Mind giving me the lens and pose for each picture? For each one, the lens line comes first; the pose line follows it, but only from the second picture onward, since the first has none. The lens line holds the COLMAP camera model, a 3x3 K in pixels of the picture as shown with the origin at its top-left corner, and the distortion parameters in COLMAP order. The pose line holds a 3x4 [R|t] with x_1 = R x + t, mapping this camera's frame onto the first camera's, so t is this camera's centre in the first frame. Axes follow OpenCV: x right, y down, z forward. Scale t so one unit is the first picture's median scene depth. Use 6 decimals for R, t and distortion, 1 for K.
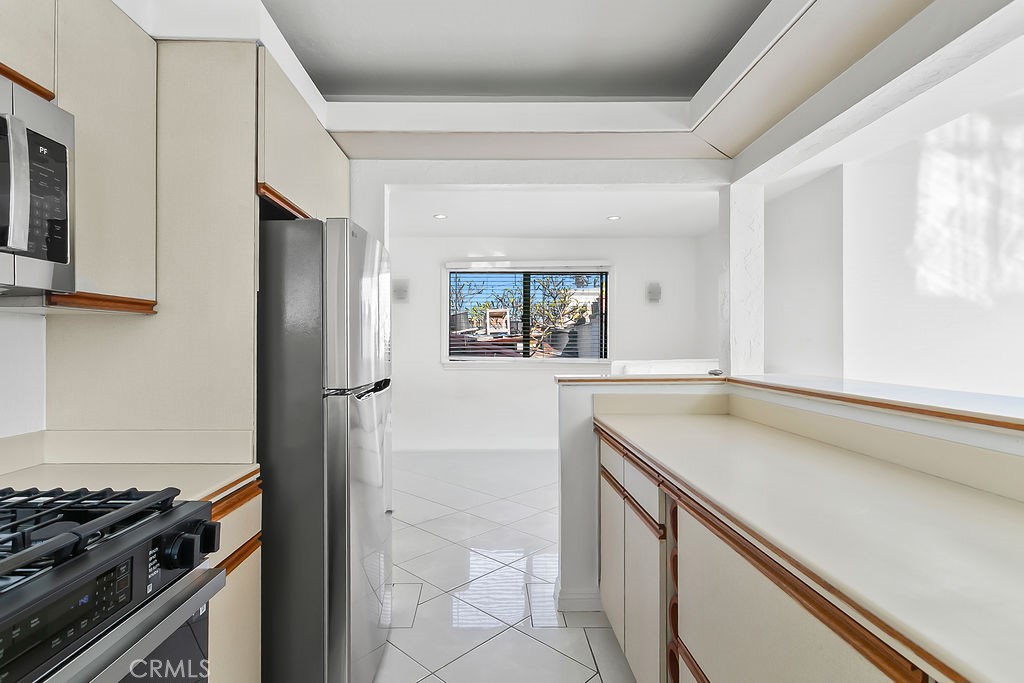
lens RADIAL K [[491.5, 0, 512.0], [0, 491.5, 341.5], [0, 0, 1]] dist [0.004100, 0.000290]
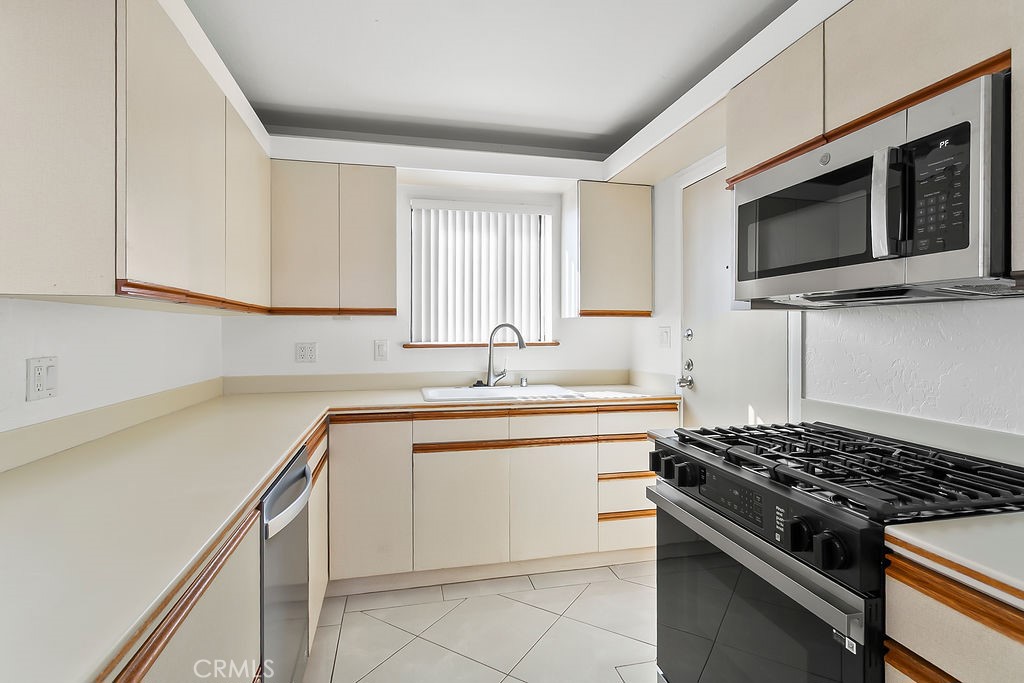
lens RADIAL K [[491.5, 0, 512.0], [0, 491.5, 341.5], [0, 0, 1]] dist [0.004100, 0.000290]
pose [[-0.983575, 0.003855, -0.180460, 0.123552], [-0.000096, 0.999761, 0.021881, -0.003579], [0.180501, 0.021539, -0.983339, 2.132314]]
